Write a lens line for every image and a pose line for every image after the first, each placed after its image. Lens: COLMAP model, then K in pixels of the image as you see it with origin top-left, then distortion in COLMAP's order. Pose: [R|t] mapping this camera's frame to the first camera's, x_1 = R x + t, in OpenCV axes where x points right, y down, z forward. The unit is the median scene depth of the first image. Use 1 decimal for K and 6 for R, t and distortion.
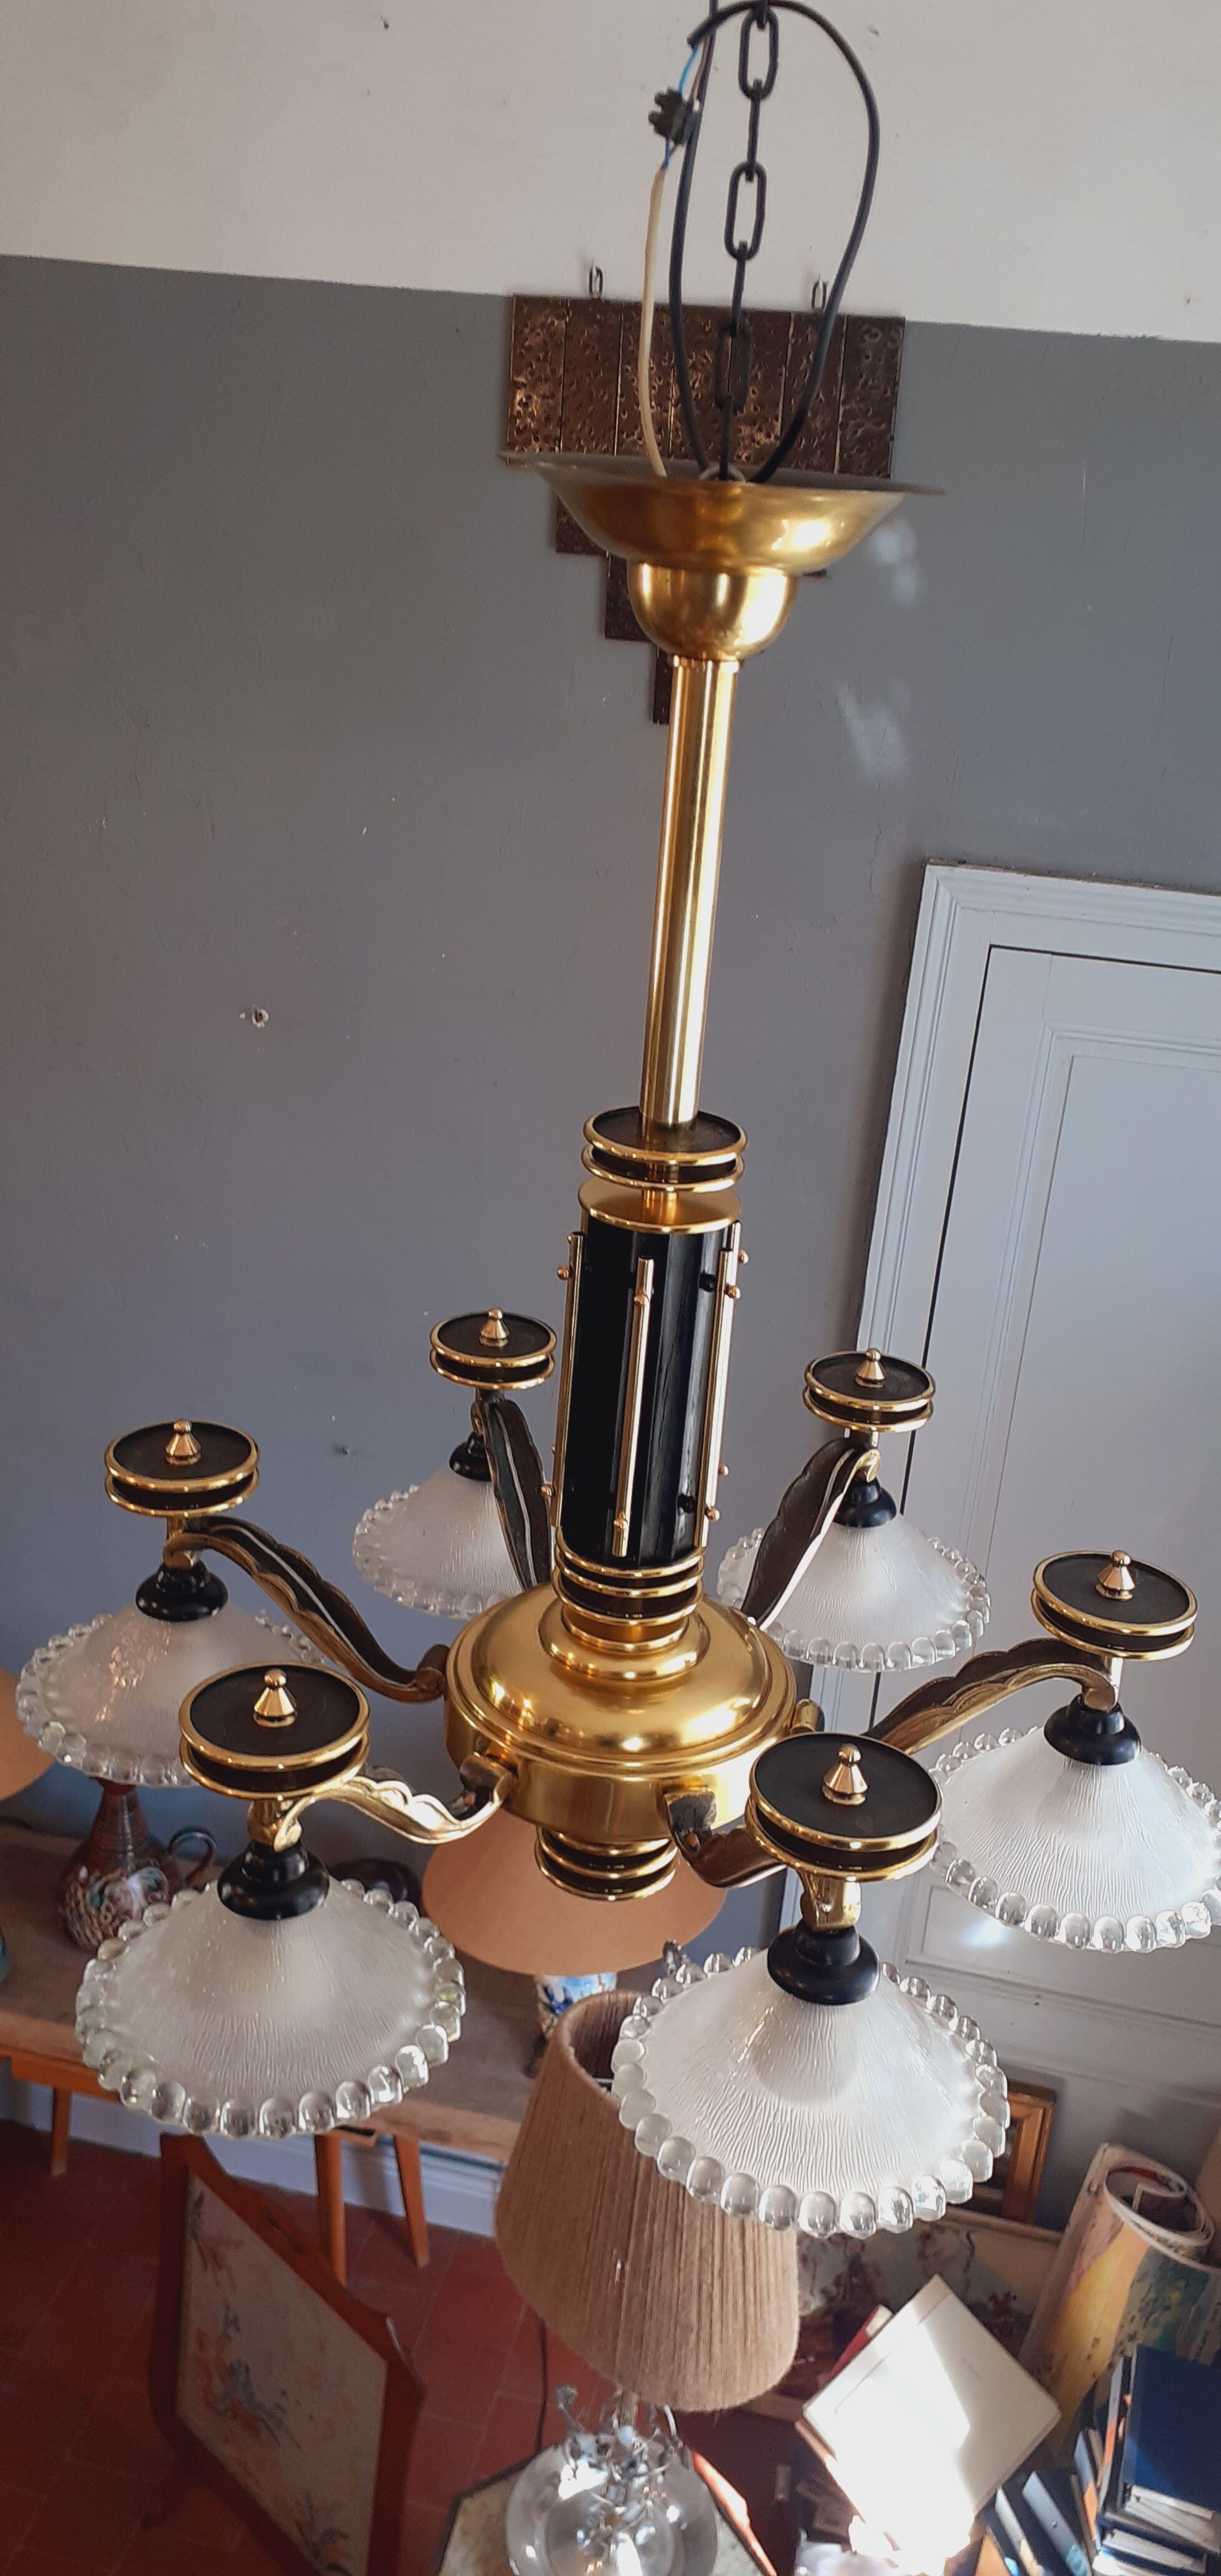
lens RADIAL K [[2065.4, 0, 596.1], [0, 2065.4, 1301.6], [0, 0, 1]] dist [-0.000670, 0.005669]
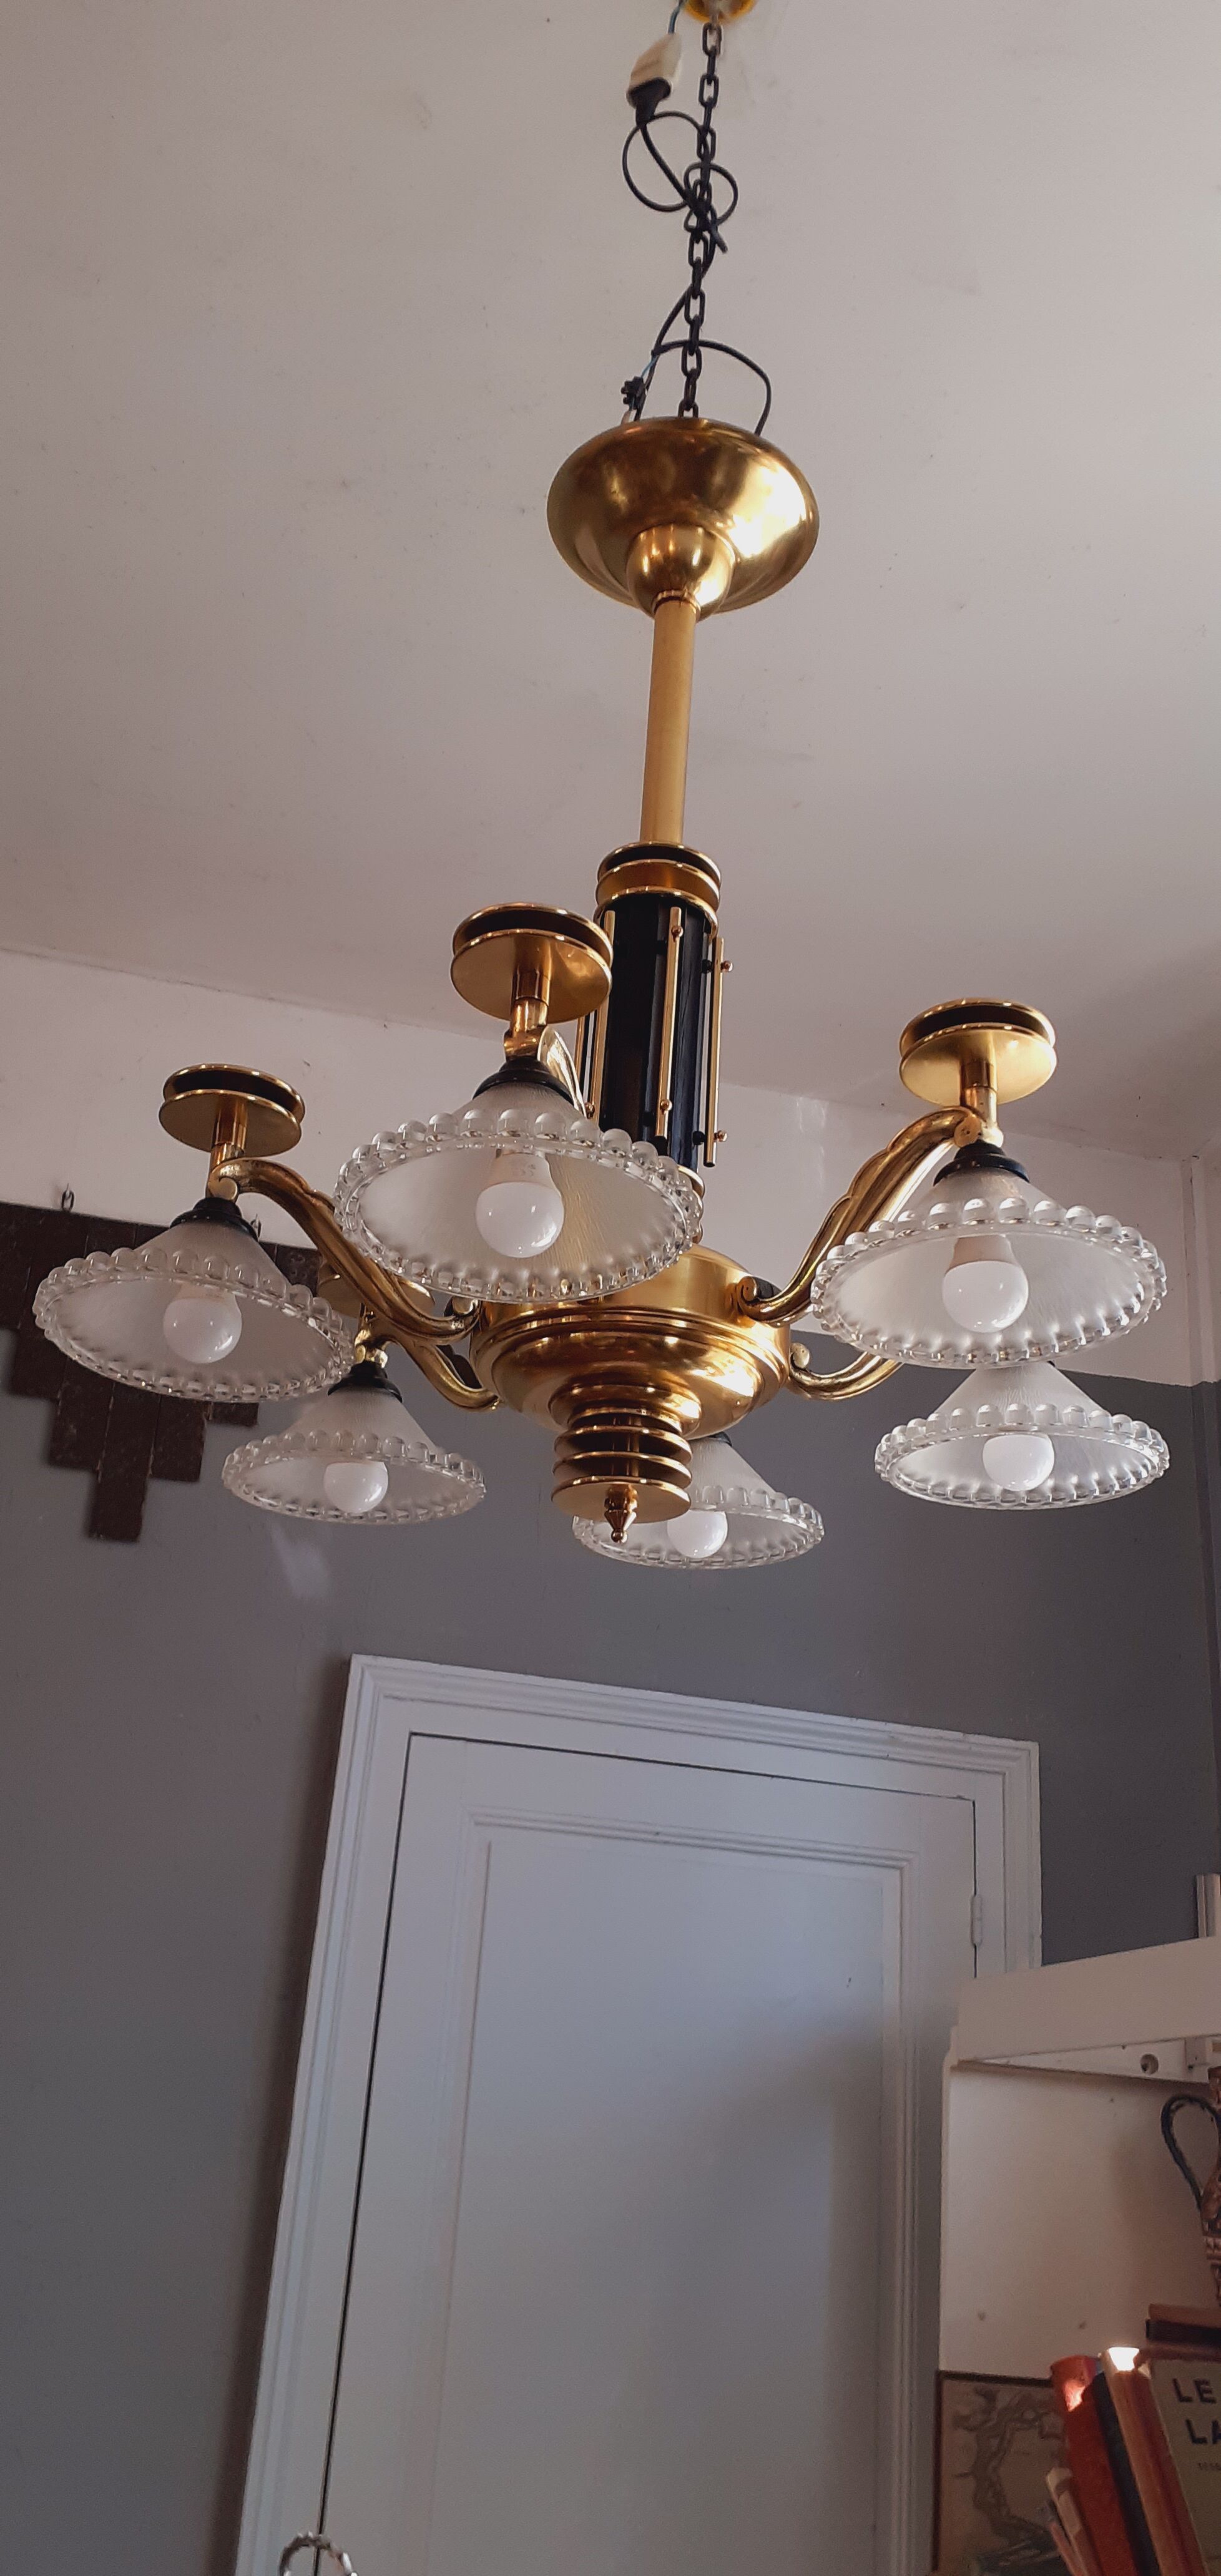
lens RADIAL K [[2065.4, 0, 596.1], [0, 2065.4, 1301.6], [0, 0, 1]] dist [-0.000670, 0.005669]
pose [[0.901494, 0.160023, 0.402121, -0.491723], [0.160979, 0.738488, -0.654769, 0.984150], [-0.401739, 0.655003, 0.639982, 0.325327]]
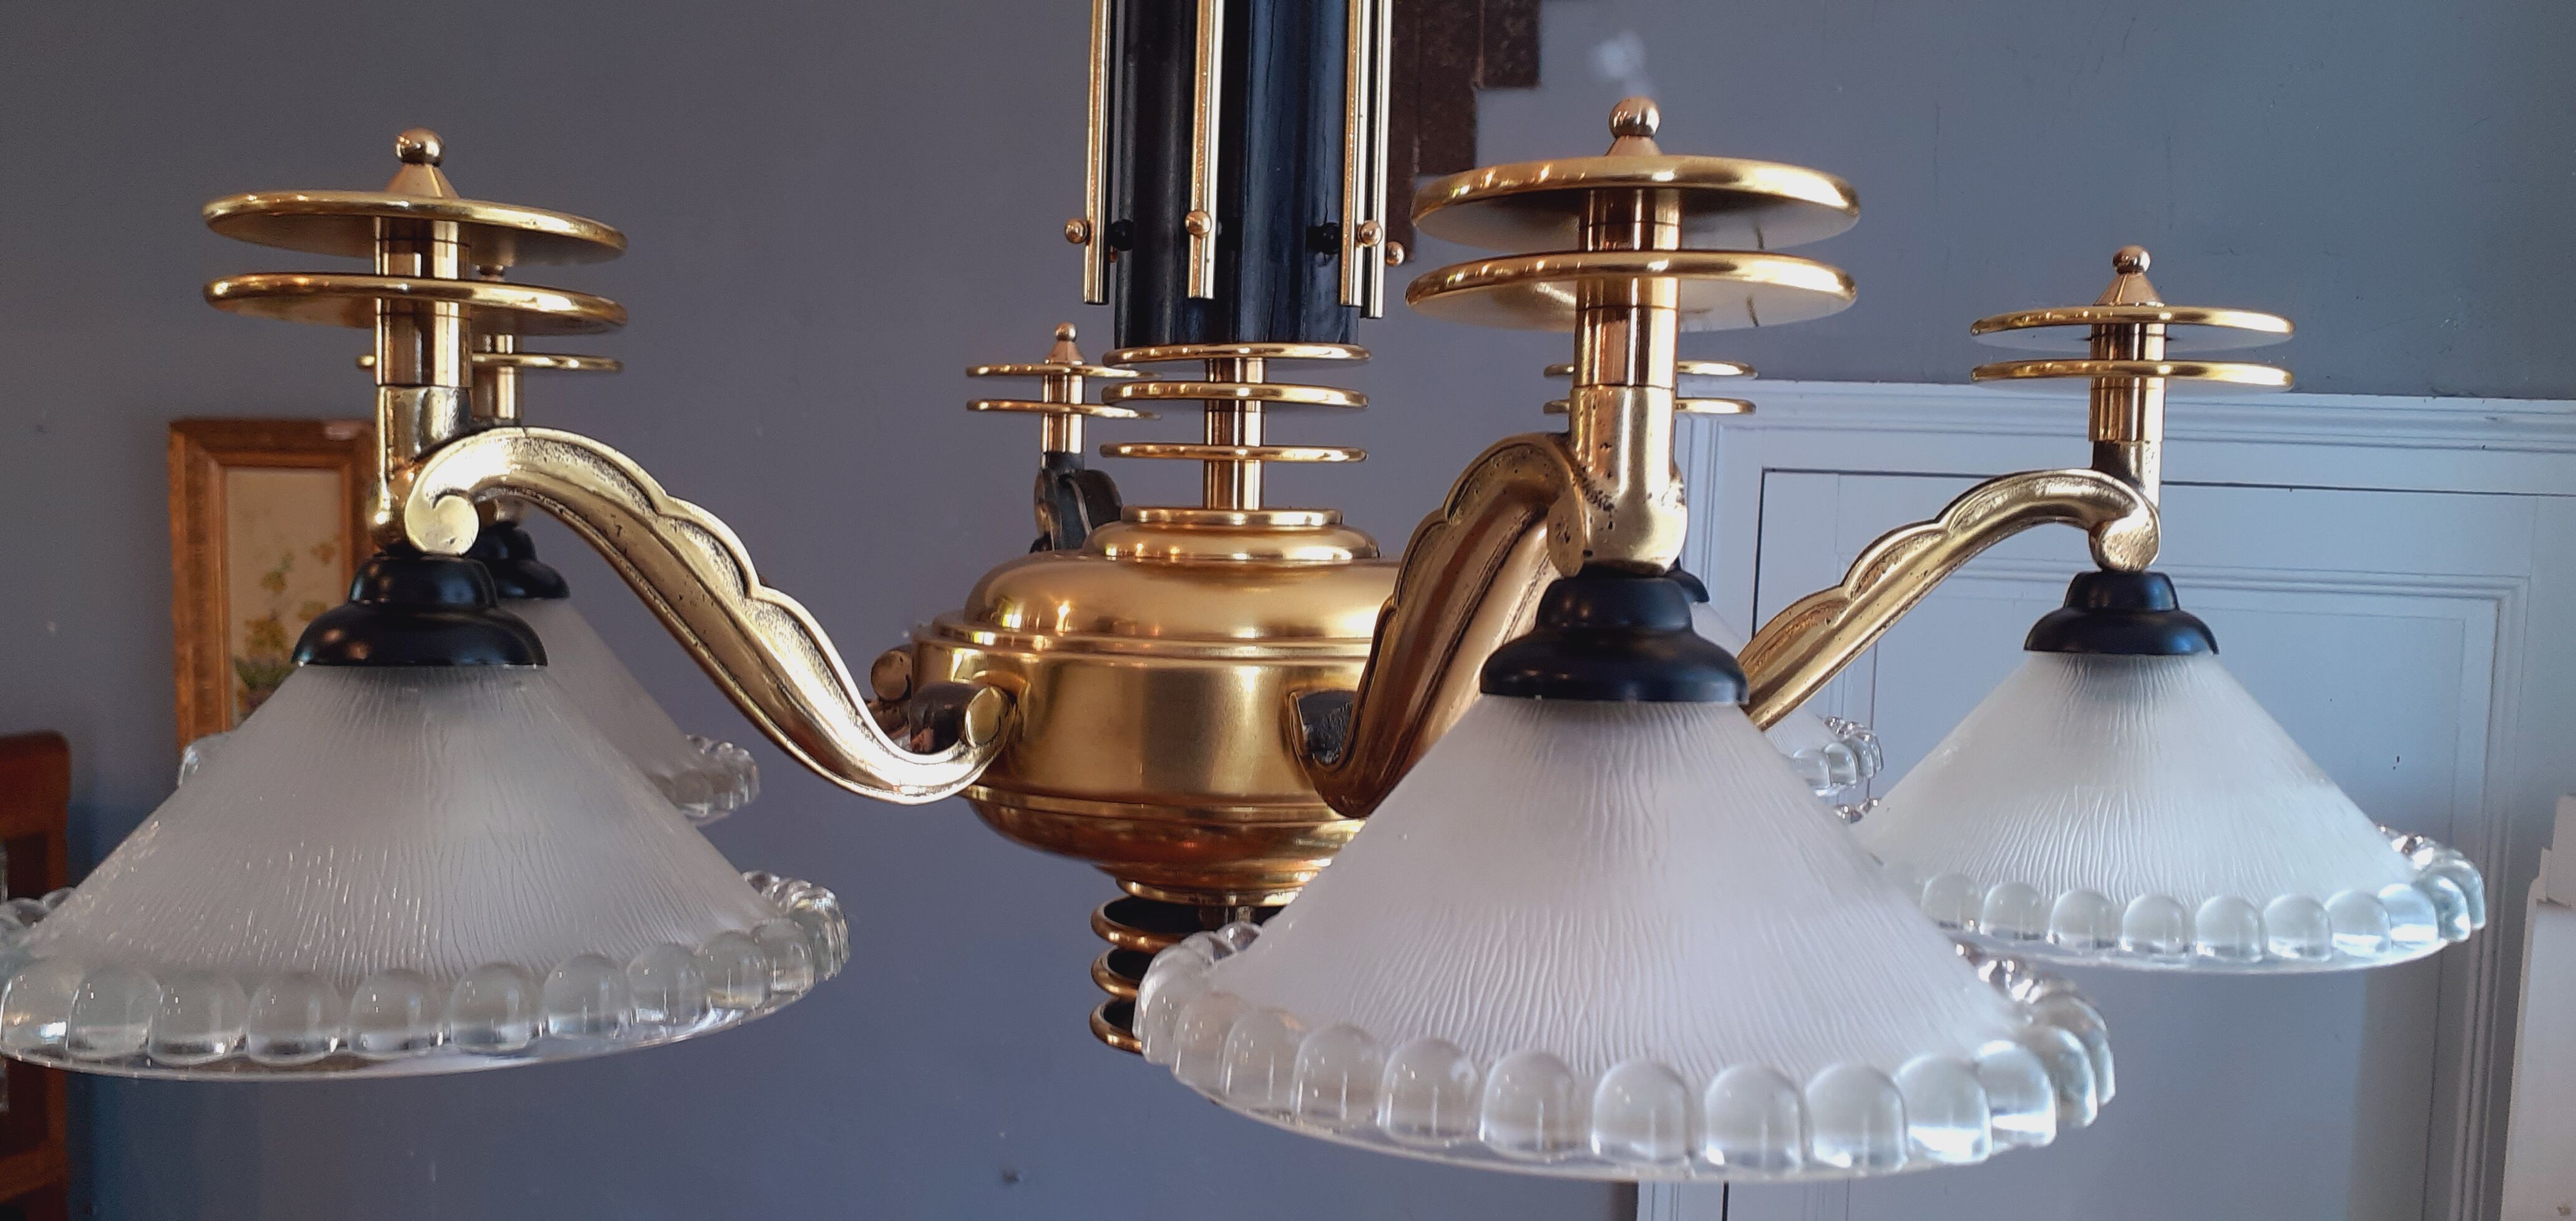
lens RADIAL K [[2049.0, 0, 1288.6], [0, 2049.0, 791.4], [0, 0, 1]] dist [0.152980, -0.310442]
pose [[0.998421, -0.044891, -0.033763, 0.048145], [0.035211, 0.968509, -0.246475, 0.393480], [0.043764, 0.244897, 0.968561, 0.517304]]
